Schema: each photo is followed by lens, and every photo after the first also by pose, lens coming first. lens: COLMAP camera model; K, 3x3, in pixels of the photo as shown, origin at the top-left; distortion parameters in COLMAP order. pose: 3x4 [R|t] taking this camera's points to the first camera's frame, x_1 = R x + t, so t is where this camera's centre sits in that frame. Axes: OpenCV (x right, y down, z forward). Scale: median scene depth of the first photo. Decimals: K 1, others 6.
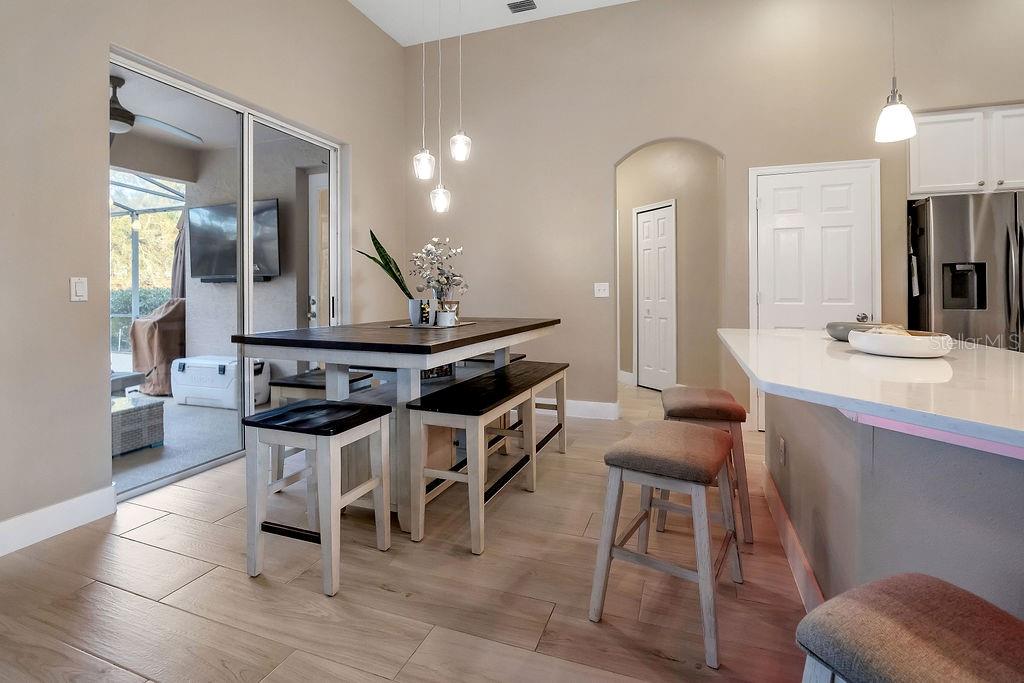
lens RADIAL K [[484.8, 0, 508.9], [0, 484.8, 289.1], [0, 0, 1]] dist [-0.017232, -0.000665]
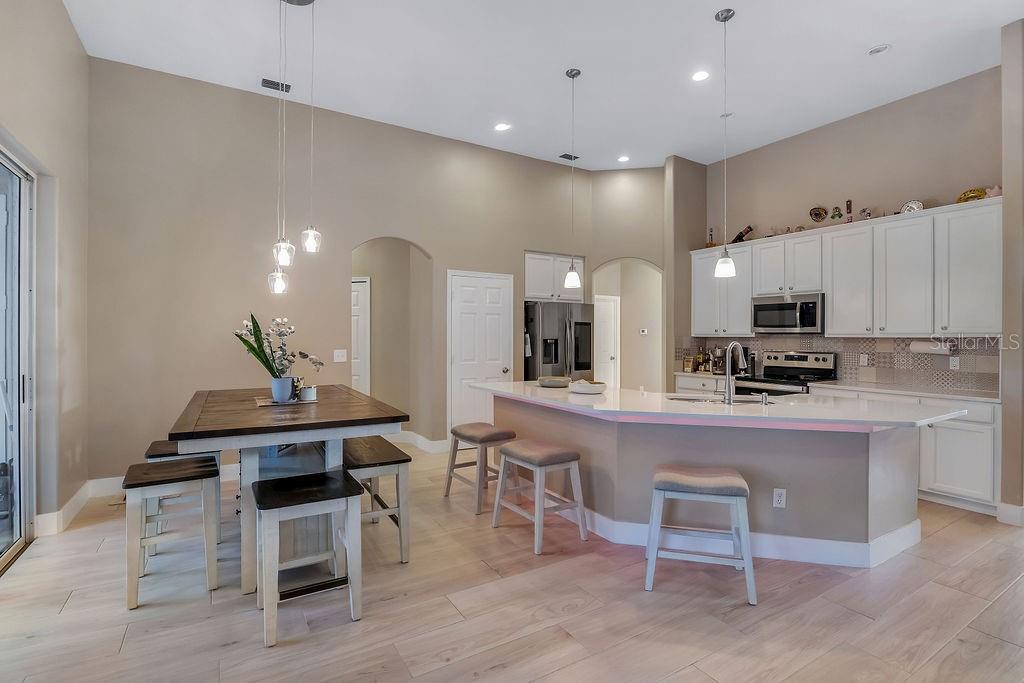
lens RADIAL K [[482.9, 0, 513.8], [0, 482.9, 337.0], [0, 0, 1]] dist [-0.020160, -0.000282]
pose [[0.620502, 0.001233, 0.784204, -0.584668], [-0.007487, 0.999962, 0.004353, -0.065338], [-0.784169, -0.008572, 0.620488, -0.058398]]
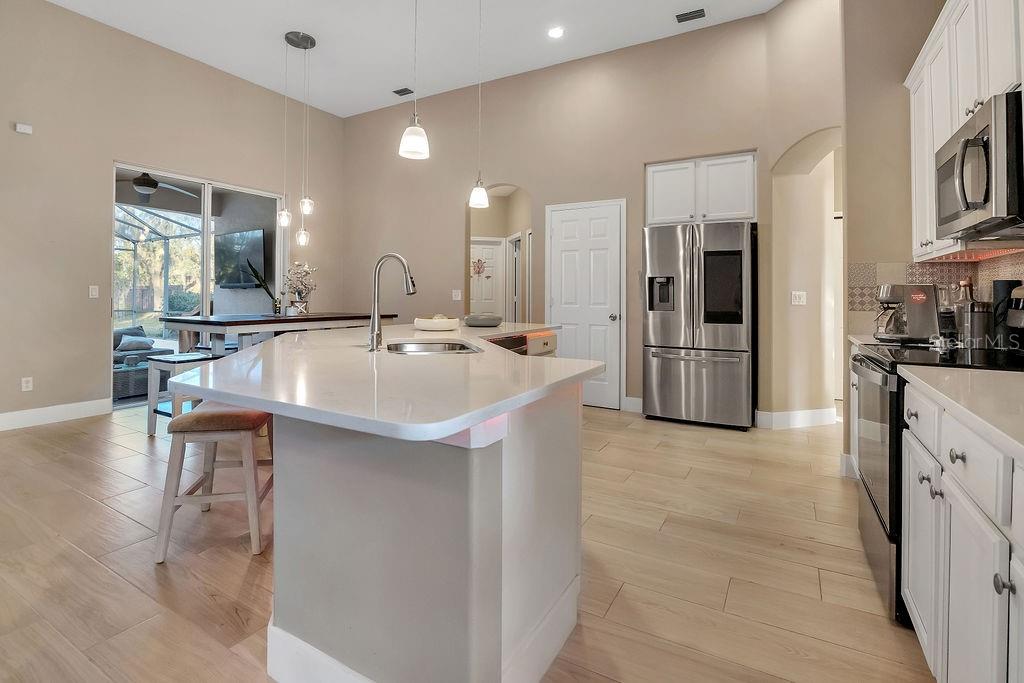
lens RADIAL K [[482.9, 0, 501.9], [0, 482.9, 293.8], [0, 0, 1]] dist [-0.020160, -0.000282]
pose [[0.985437, 0.006522, -0.169916, 0.701180], [-0.007138, 0.999970, -0.003014, 0.000767], [0.169891, 0.004183, 0.985454, -0.406555]]
